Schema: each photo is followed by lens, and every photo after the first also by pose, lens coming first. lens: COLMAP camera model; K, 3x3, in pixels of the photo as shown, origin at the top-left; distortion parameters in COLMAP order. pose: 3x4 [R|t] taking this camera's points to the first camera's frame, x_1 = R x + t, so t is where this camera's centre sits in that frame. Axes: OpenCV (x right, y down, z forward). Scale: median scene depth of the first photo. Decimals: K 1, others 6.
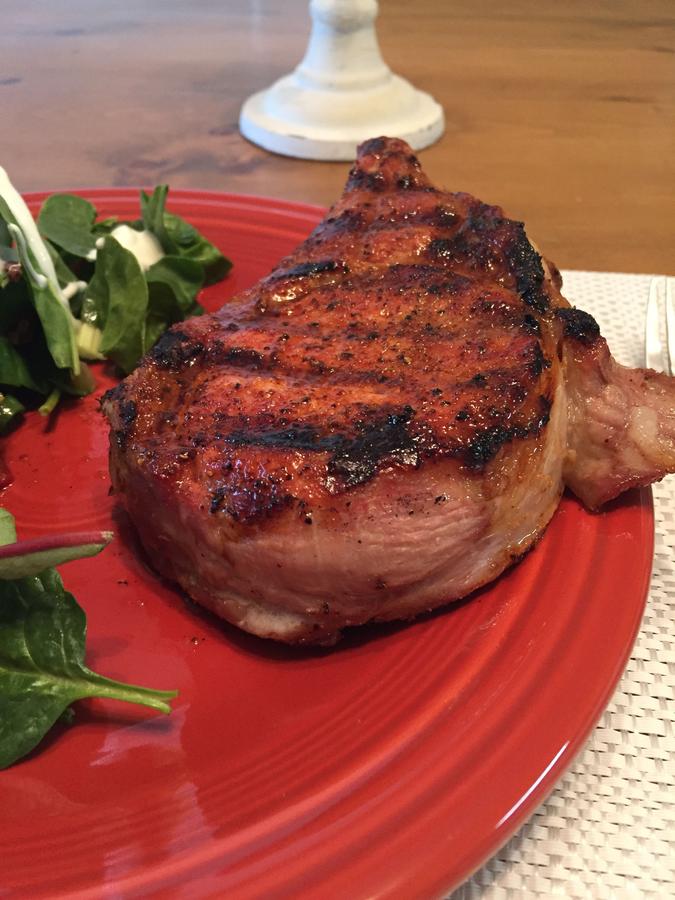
lens RADIAL K [[789.3, 0, 337.5], [0, 789.3, 450.0], [0, 0, 1]] dist [0.059018, -0.096298]
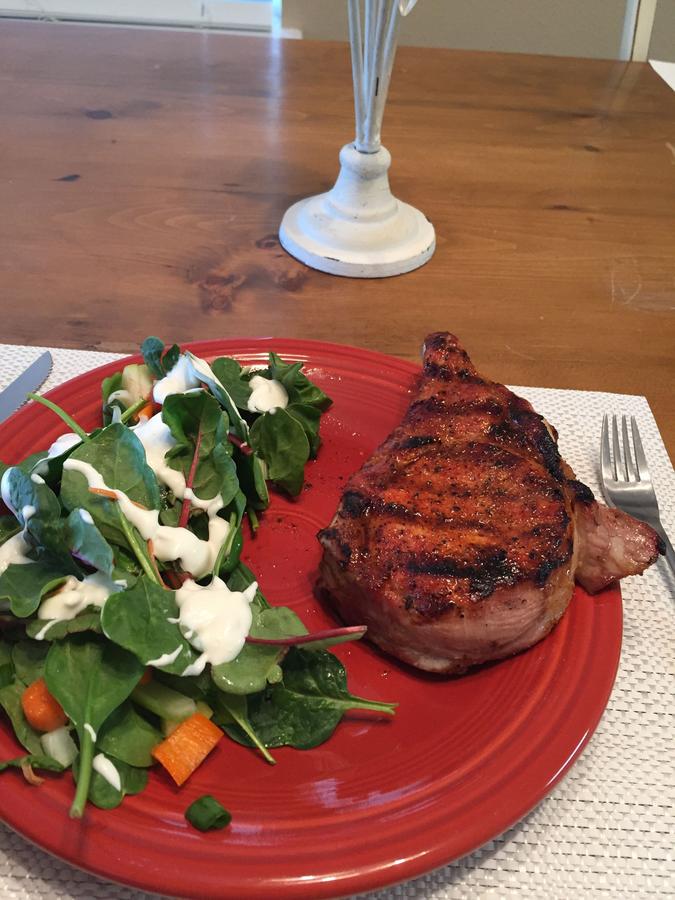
lens RADIAL K [[777.5, 0, 337.5], [0, 777.5, 450.0], [0, 0, 1]] dist [0.078274, -0.095242]
pose [[0.993544, -0.016921, 0.112182, -0.489318], [0.010458, 0.998265, 0.057949, -0.387070], [-0.112968, -0.056402, 0.991997, -0.774661]]
